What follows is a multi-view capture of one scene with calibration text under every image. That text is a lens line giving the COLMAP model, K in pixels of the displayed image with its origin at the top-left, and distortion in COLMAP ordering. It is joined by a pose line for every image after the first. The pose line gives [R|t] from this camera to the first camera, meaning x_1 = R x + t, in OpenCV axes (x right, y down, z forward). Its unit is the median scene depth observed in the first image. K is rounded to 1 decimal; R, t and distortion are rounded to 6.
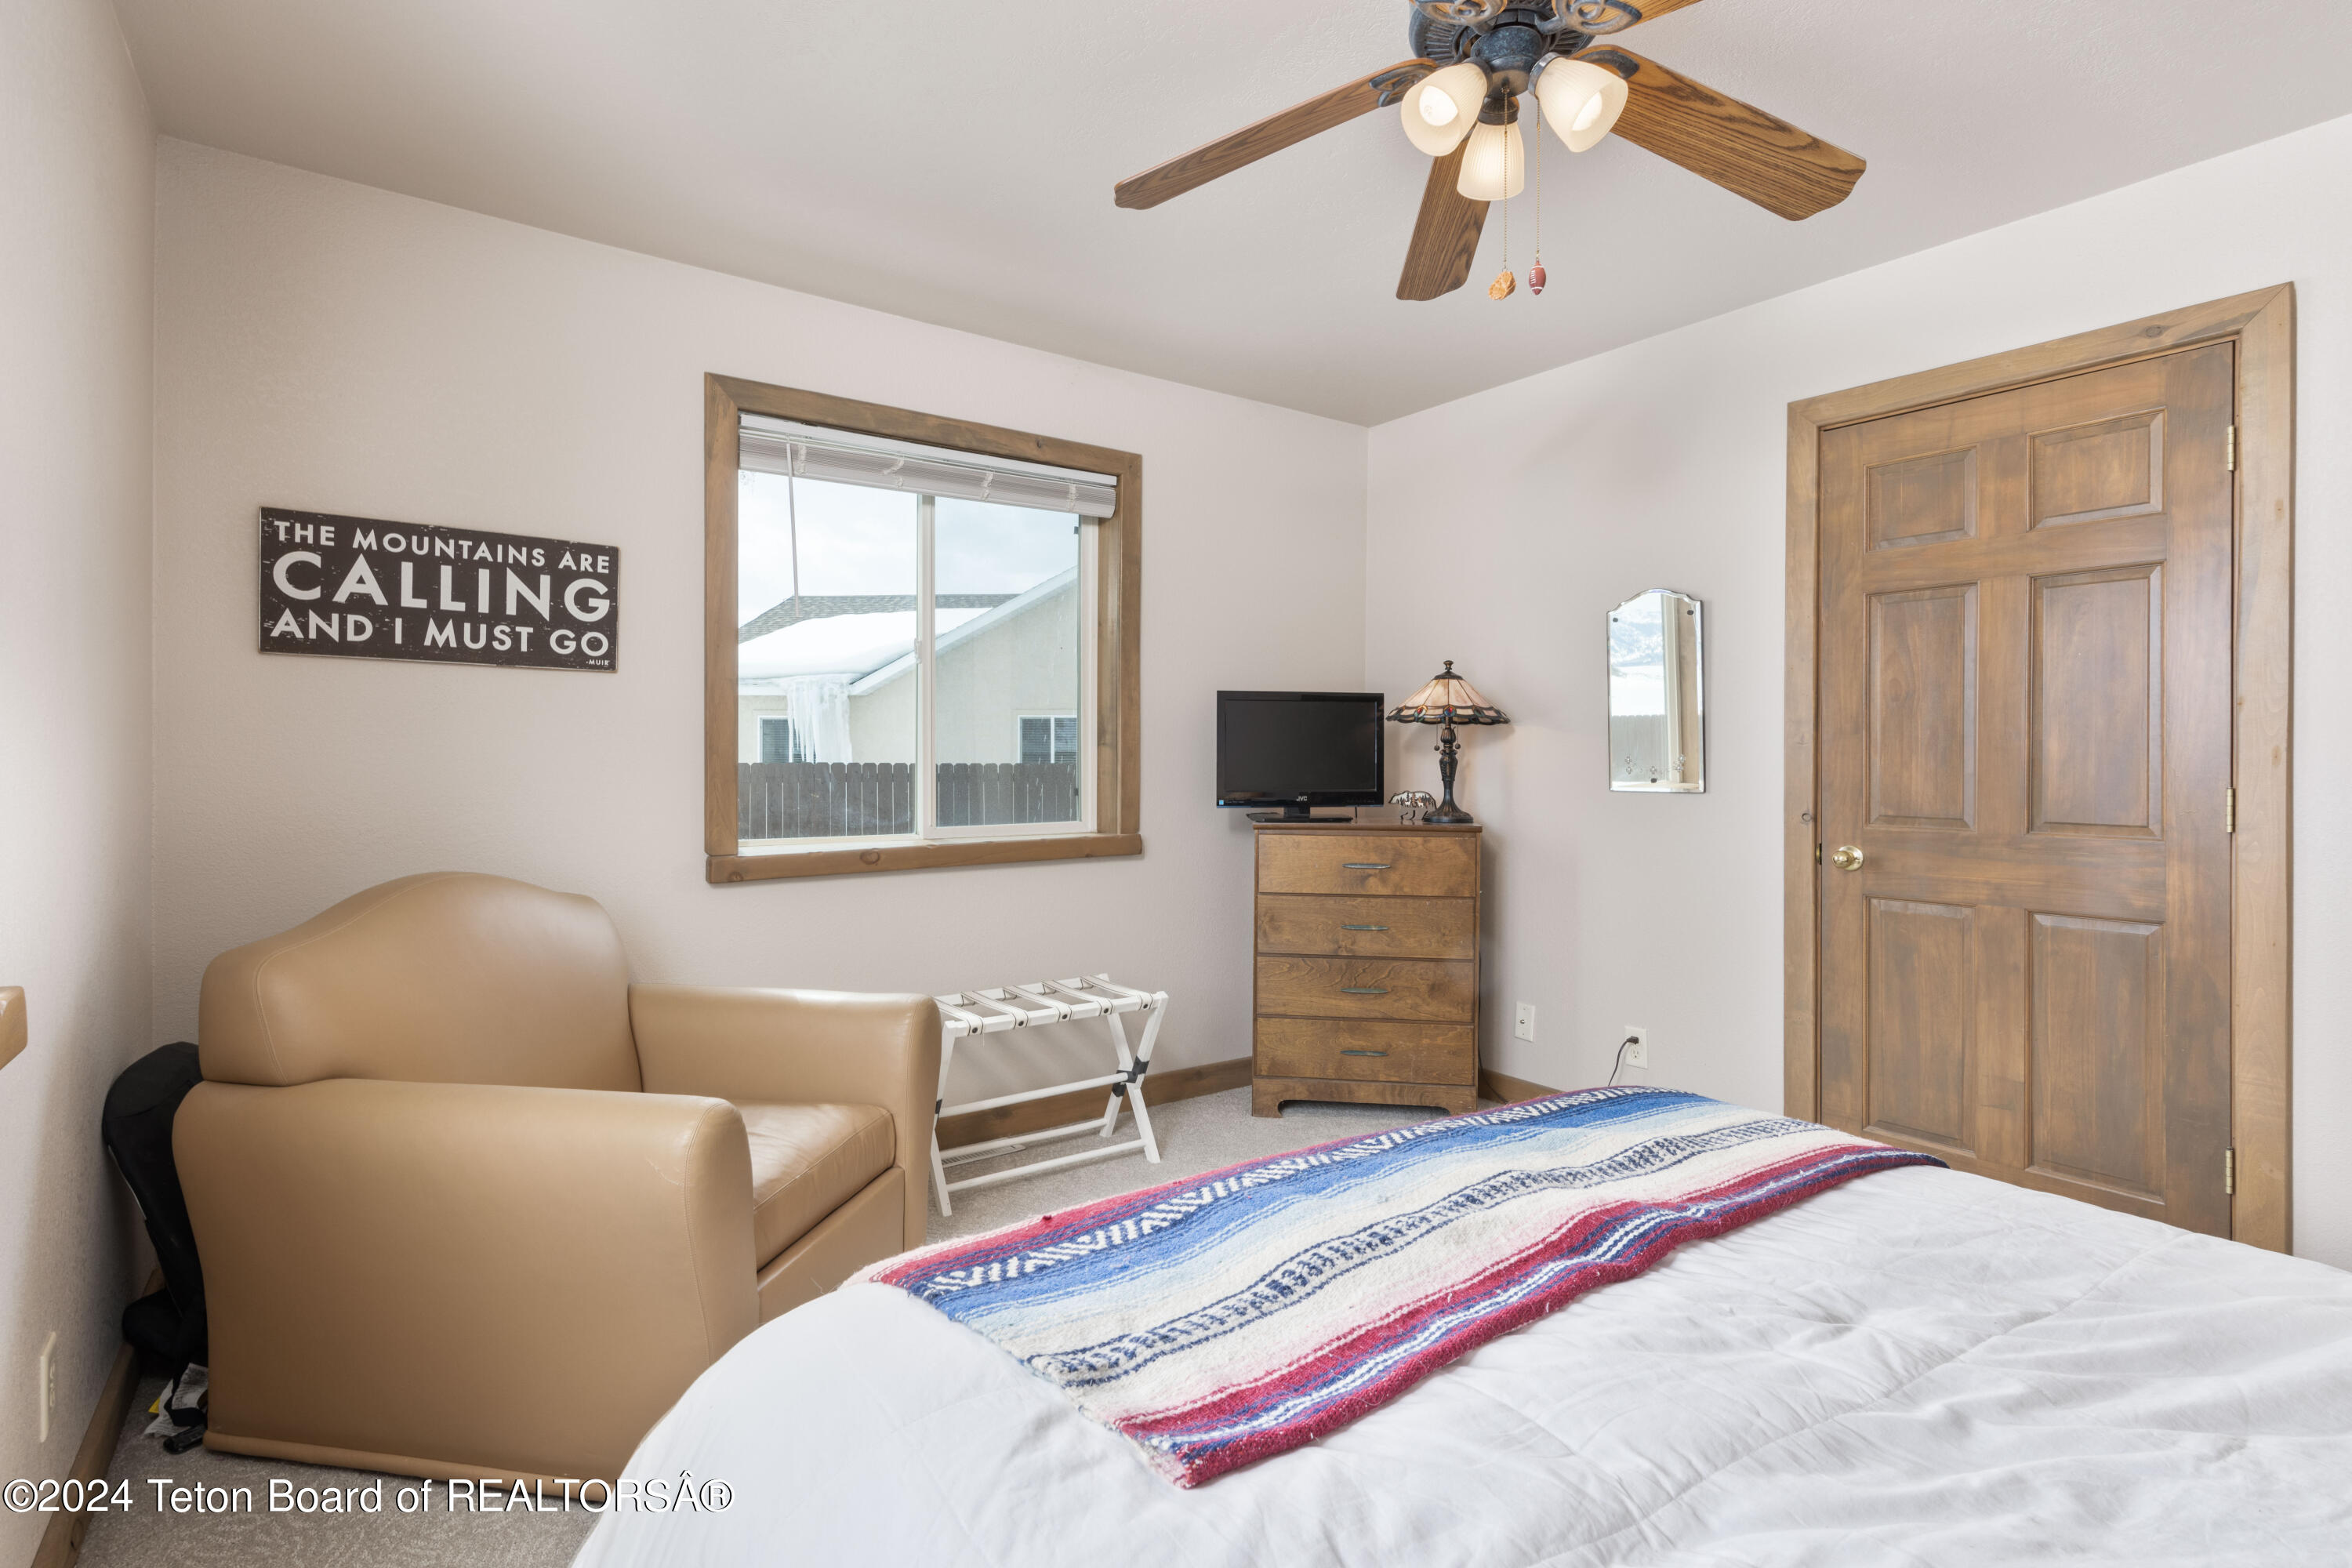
lens RADIAL K [[1132.4, 0, 1180.7], [0, 1132.4, 767.0], [0, 0, 1]] dist [0.005755, -0.002857]
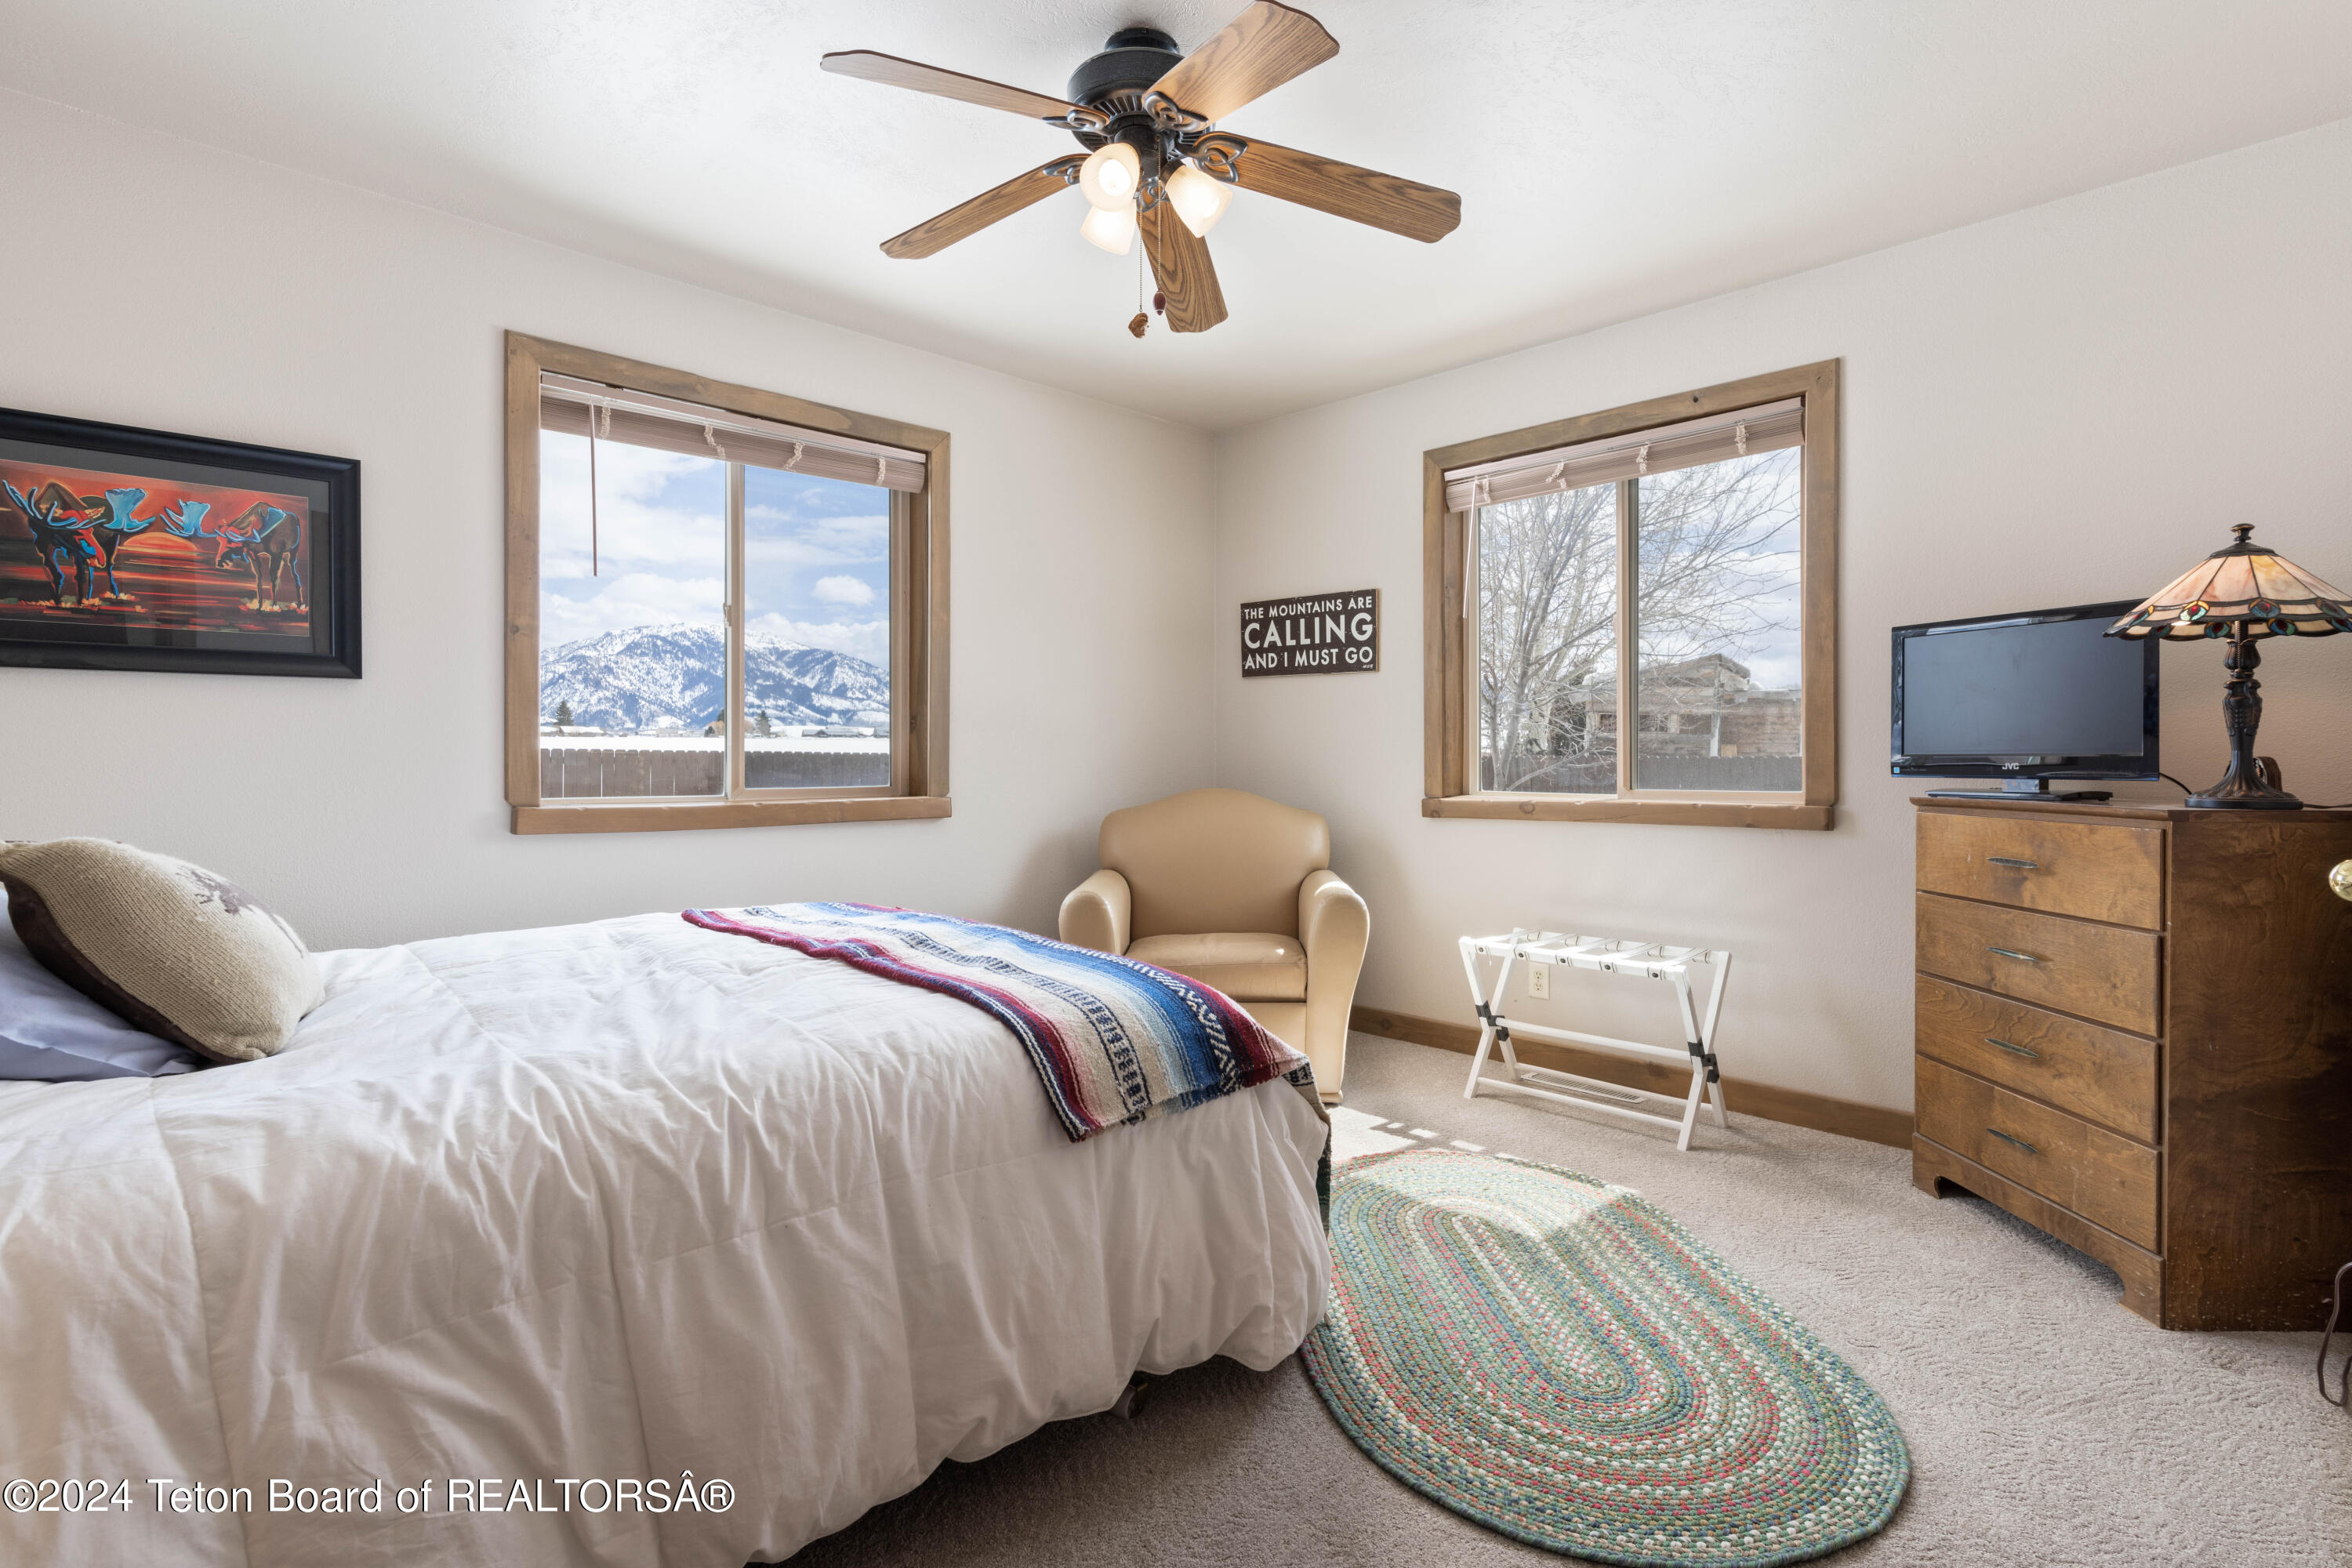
lens RADIAL K [[1132.4, 0, 1193.4], [0, 1132.4, 771.5], [0, 0, 1]] dist [0.005755, -0.002857]
pose [[0.159310, 0.005980, -0.987211, 0.997451], [-0.014020, 0.999895, 0.003795, 0.049239], [0.987129, 0.013237, 0.159377, 0.545510]]
